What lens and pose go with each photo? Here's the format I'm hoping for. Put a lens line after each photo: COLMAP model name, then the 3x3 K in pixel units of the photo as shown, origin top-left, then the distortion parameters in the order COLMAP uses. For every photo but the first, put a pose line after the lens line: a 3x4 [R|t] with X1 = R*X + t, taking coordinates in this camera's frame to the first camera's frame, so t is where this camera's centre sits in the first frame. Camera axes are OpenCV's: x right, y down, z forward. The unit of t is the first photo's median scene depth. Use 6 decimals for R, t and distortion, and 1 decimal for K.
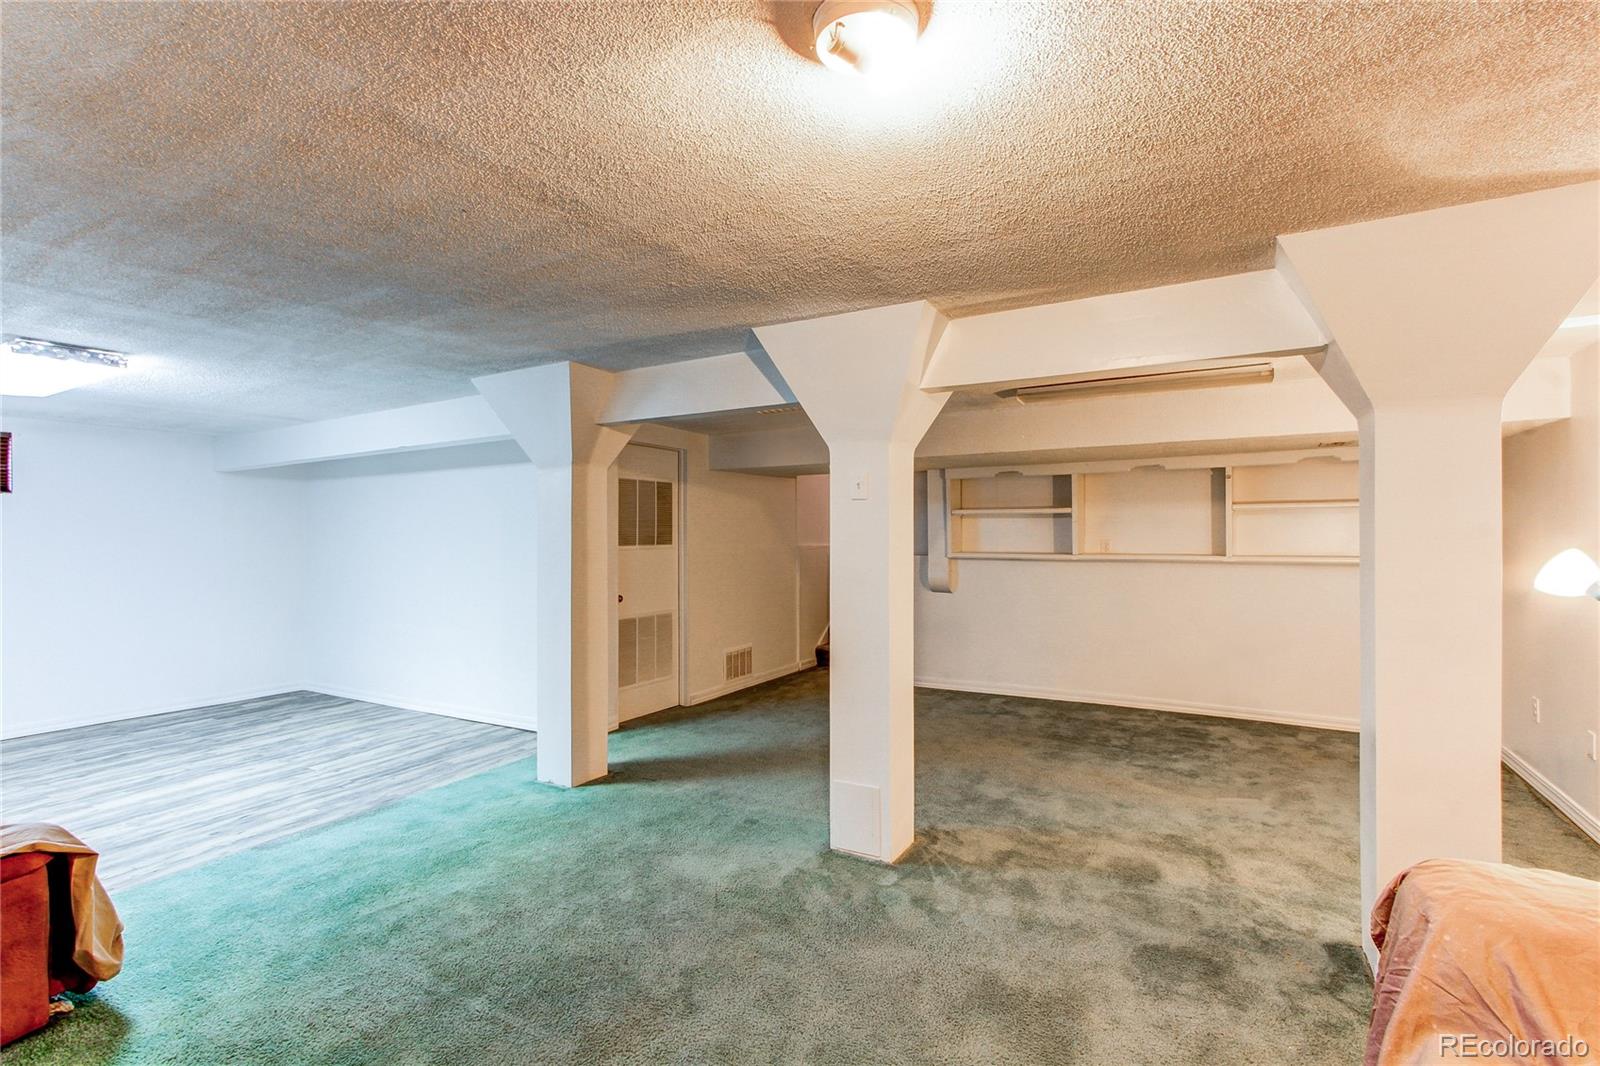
lens RADIAL K [[748.7, 0, 800.0], [0, 748.7, 533.0], [0, 0, 1]] dist [-0.000483, -0.000064]
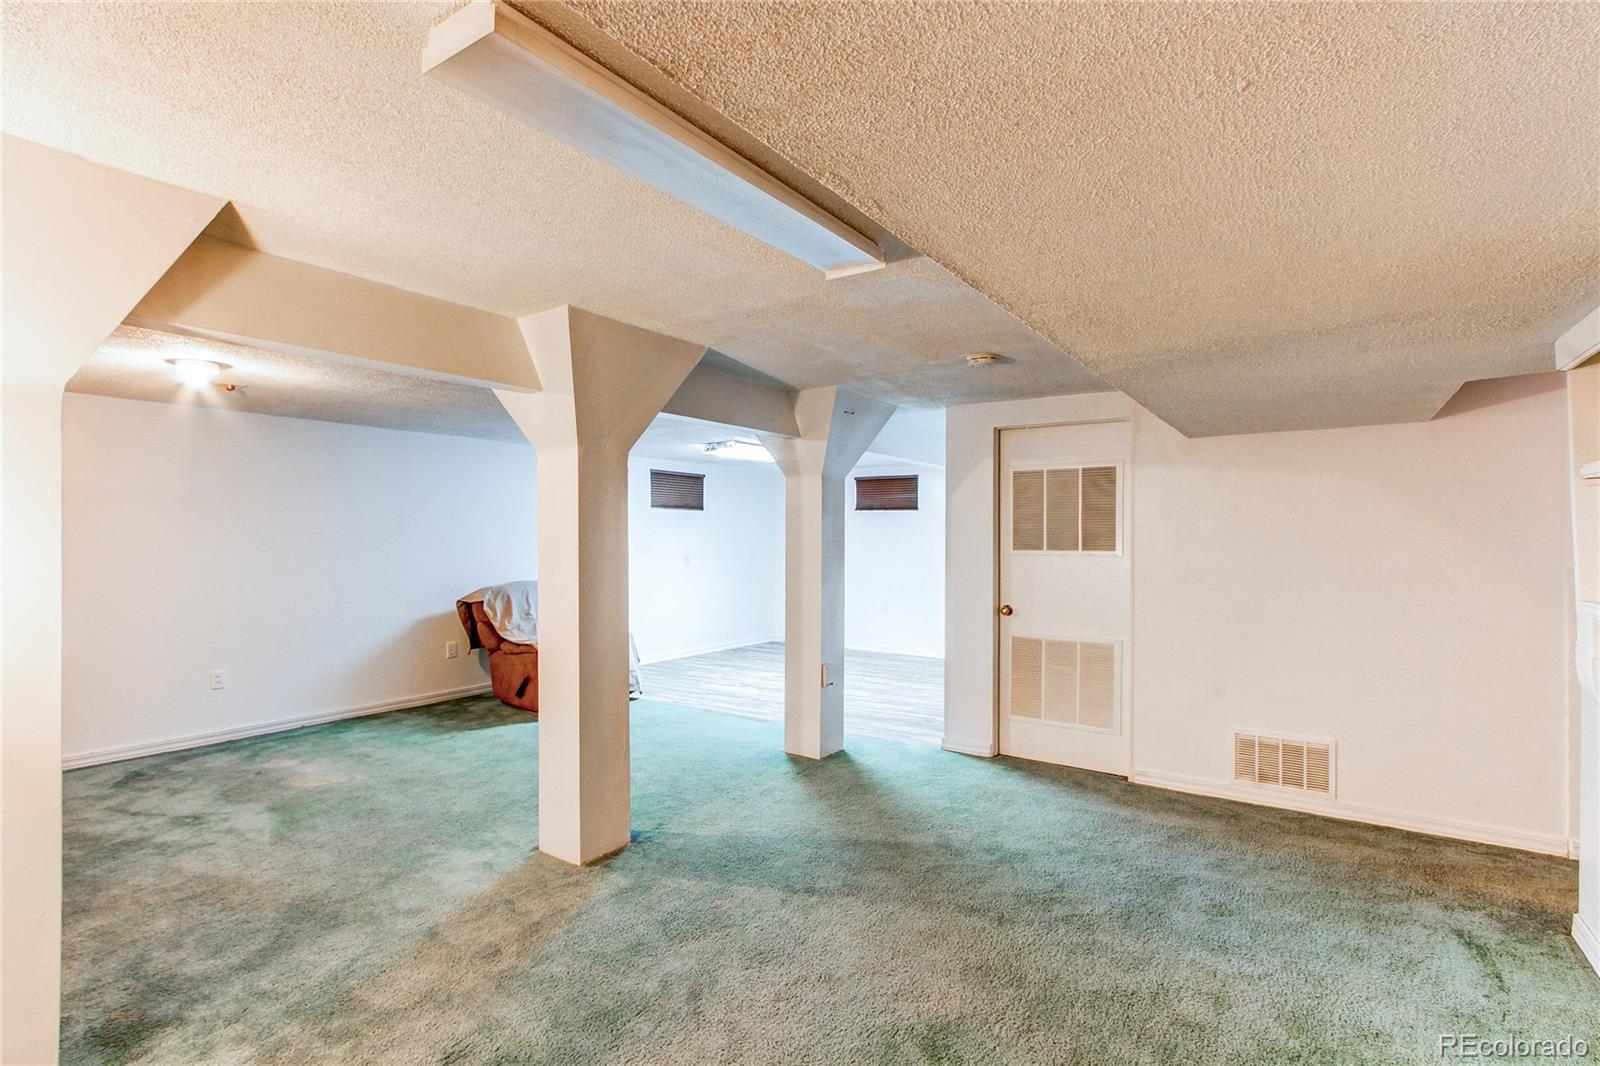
lens RADIAL K [[748.7, 0, 800.0], [0, 748.7, 533.0], [0, 0, 1]] dist [-0.000483, -0.000064]
pose [[-0.079677, 0.002312, -0.996818, 0.588633], [0.001018, 0.999997, 0.002238, -0.003855], [0.996820, -0.000836, -0.079679, 0.774651]]
